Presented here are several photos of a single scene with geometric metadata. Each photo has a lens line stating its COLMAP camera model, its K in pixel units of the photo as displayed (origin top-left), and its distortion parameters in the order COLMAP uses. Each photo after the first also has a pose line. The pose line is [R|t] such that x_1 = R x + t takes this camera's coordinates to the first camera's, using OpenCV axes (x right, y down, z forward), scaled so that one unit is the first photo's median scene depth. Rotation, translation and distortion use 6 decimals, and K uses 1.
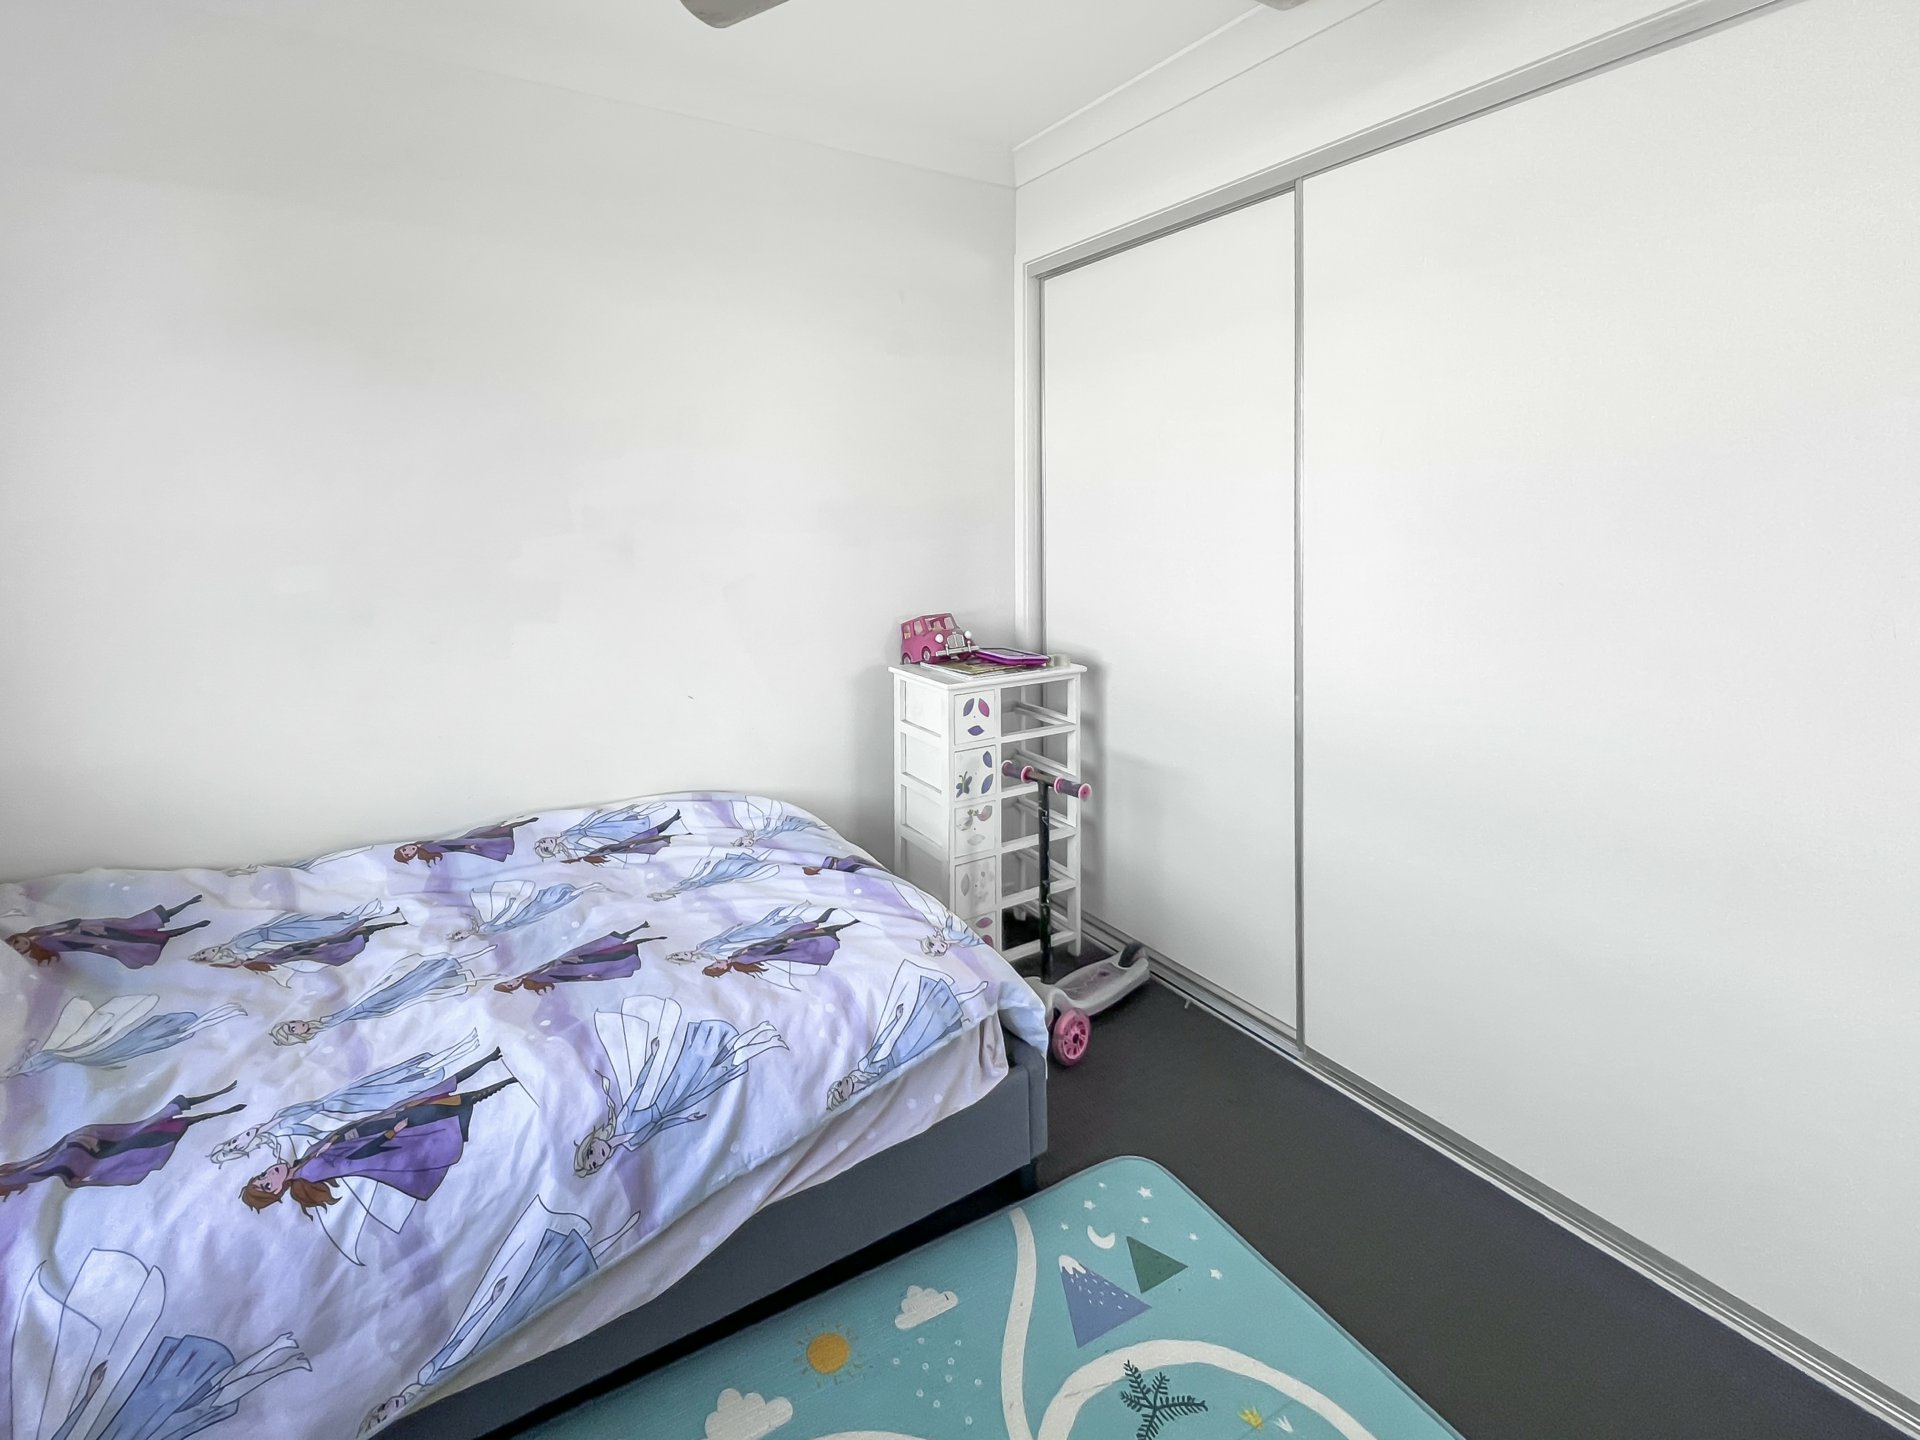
lens RADIAL K [[851.6, 0, 961.4], [0, 851.6, 551.5], [0, 0, 1]] dist [0.001876, 0.000231]
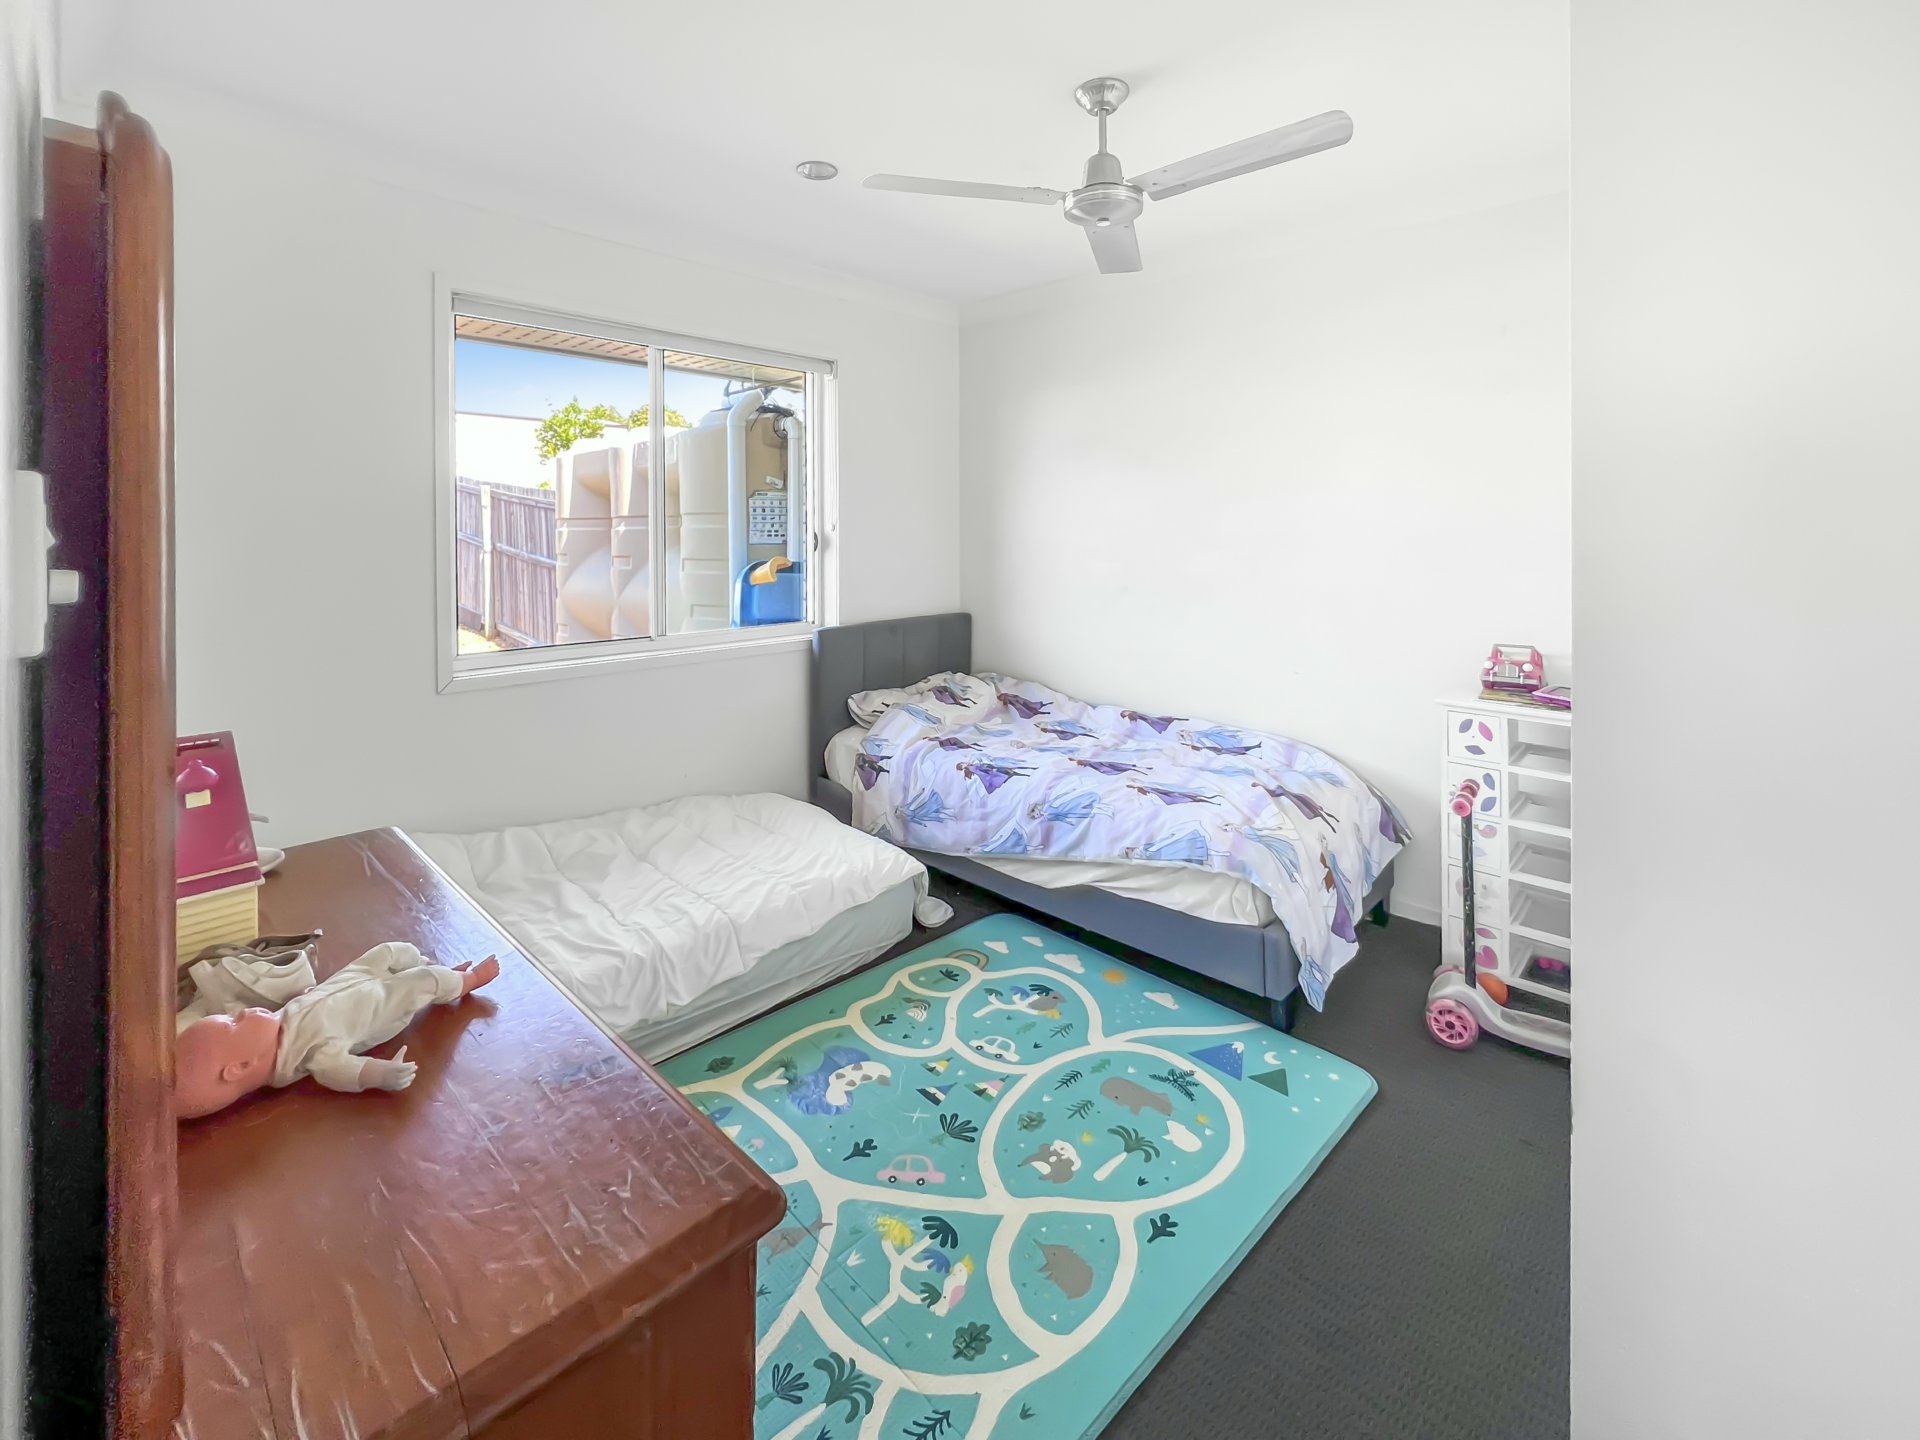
lens RADIAL K [[818.7, 0, 960.0], [0, 818.7, 720.0], [0, 0, 1]] dist [0.000416, 0.000032]
pose [[0.297529, 0.225663, -0.927660, 1.359956], [-0.059396, 0.974157, 0.217924, -0.027799], [0.952863, -0.009740, 0.303243, 0.094655]]
